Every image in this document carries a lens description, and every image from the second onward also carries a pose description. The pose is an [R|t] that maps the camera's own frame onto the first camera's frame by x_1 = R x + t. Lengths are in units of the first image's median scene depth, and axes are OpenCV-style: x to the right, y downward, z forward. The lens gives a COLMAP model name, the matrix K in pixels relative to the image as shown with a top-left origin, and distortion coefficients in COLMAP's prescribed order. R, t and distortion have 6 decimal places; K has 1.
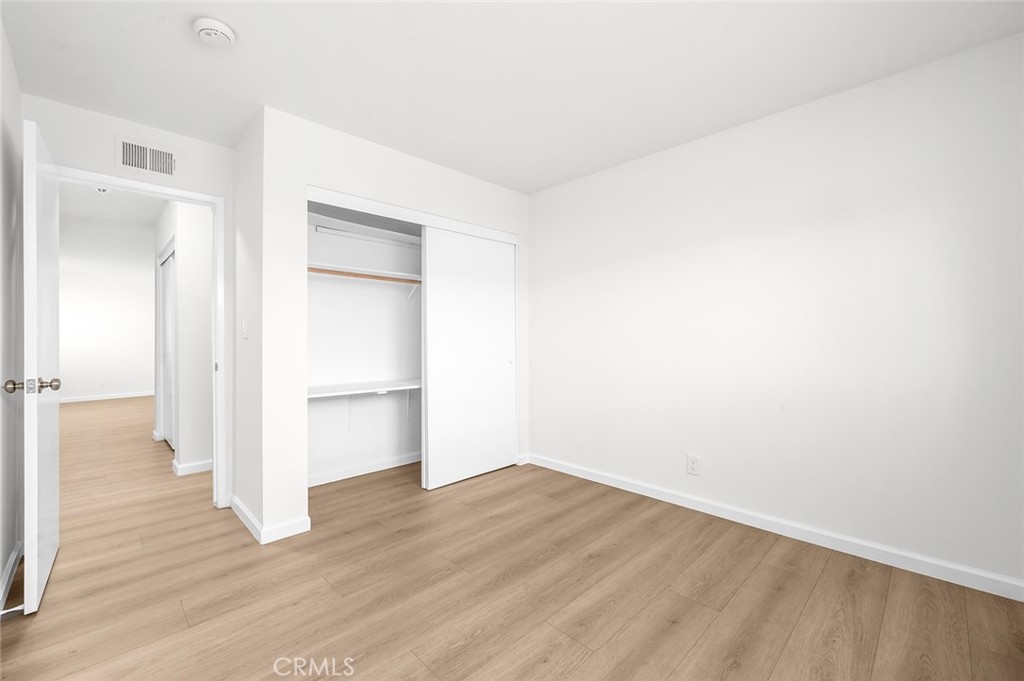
lens RADIAL K [[418.5, 0, 513.3], [0, 418.5, 337.9], [0, 0, 1]] dist [-0.003285, -0.000199]
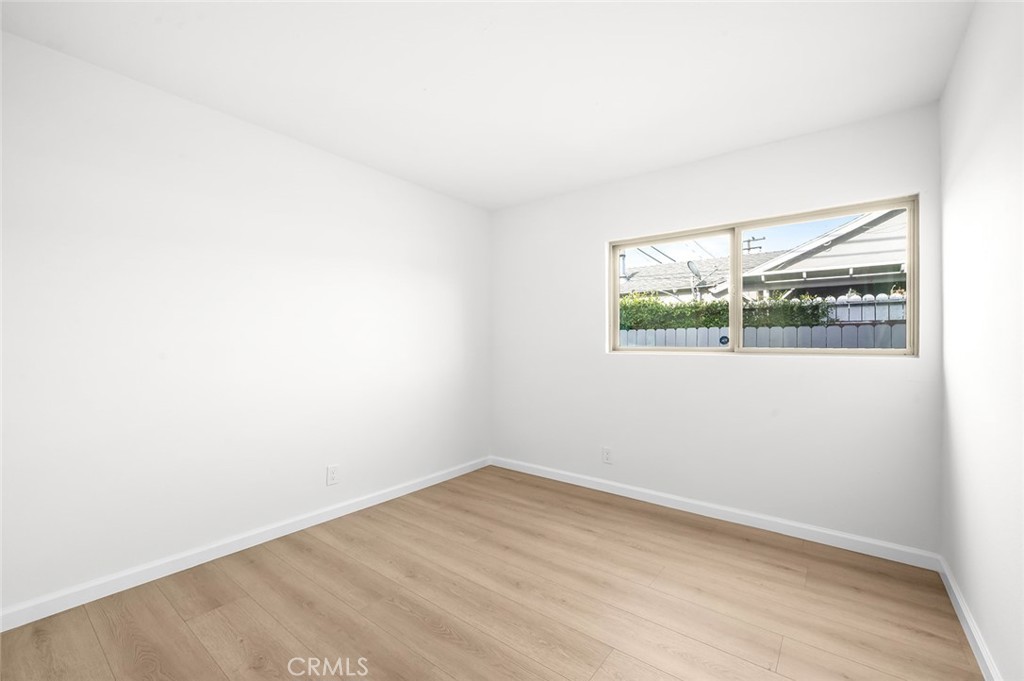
lens RADIAL K [[418.5, 0, 515.6], [0, 418.5, 344.5], [0, 0, 1]] dist [-0.003285, -0.000199]
pose [[-0.117710, 0.003831, 0.993041, -0.782459], [0.004169, 0.999986, -0.003363, -0.006272], [-0.993039, 0.003745, -0.117724, 0.854667]]
